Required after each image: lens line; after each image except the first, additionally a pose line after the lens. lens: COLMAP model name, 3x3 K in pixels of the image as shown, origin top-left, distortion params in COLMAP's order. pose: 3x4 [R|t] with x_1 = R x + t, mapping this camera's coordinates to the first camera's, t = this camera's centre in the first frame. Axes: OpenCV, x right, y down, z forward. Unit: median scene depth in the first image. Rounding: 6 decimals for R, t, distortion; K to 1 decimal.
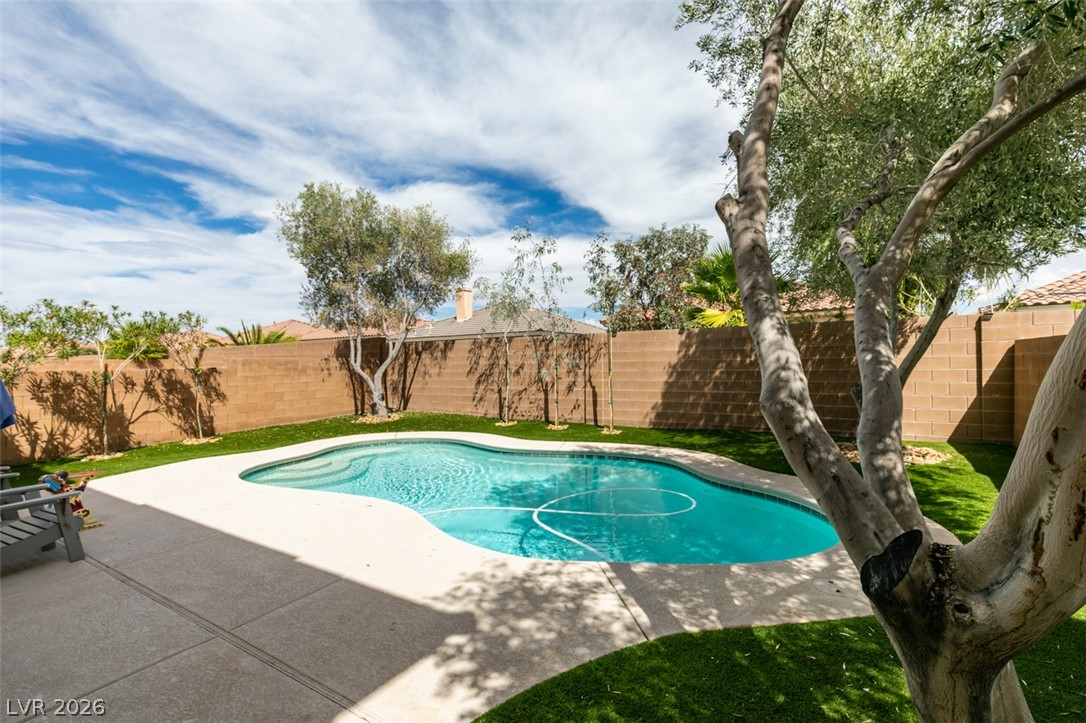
lens RADIAL K [[485.7, 0, 542.3], [0, 485.7, 371.3], [0, 0, 1]] dist [0.004568, -0.000024]
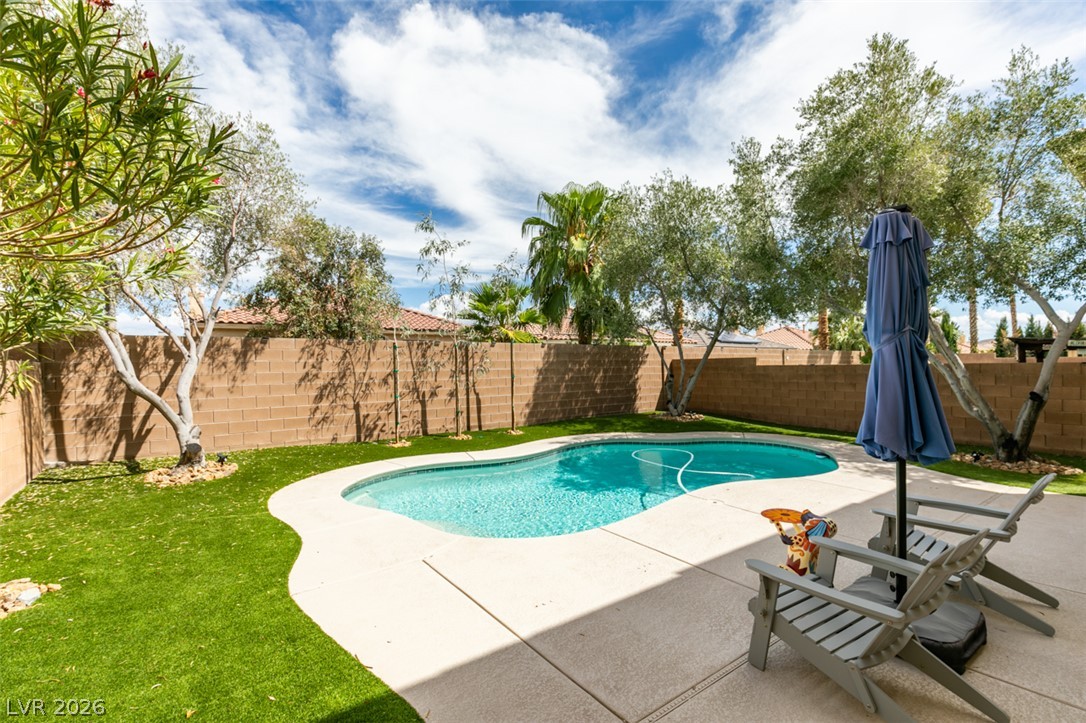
lens RADIAL K [[487.5, 0, 542.0], [0, 487.5, 367.2], [0, 0, 1]] dist [-0.000105, 0.000202]
pose [[0.392376, 0.006884, 0.919779, -0.742537], [0.024224, 0.999548, -0.017815, -0.002104], [-0.919486, 0.029271, 0.392032, 0.443621]]
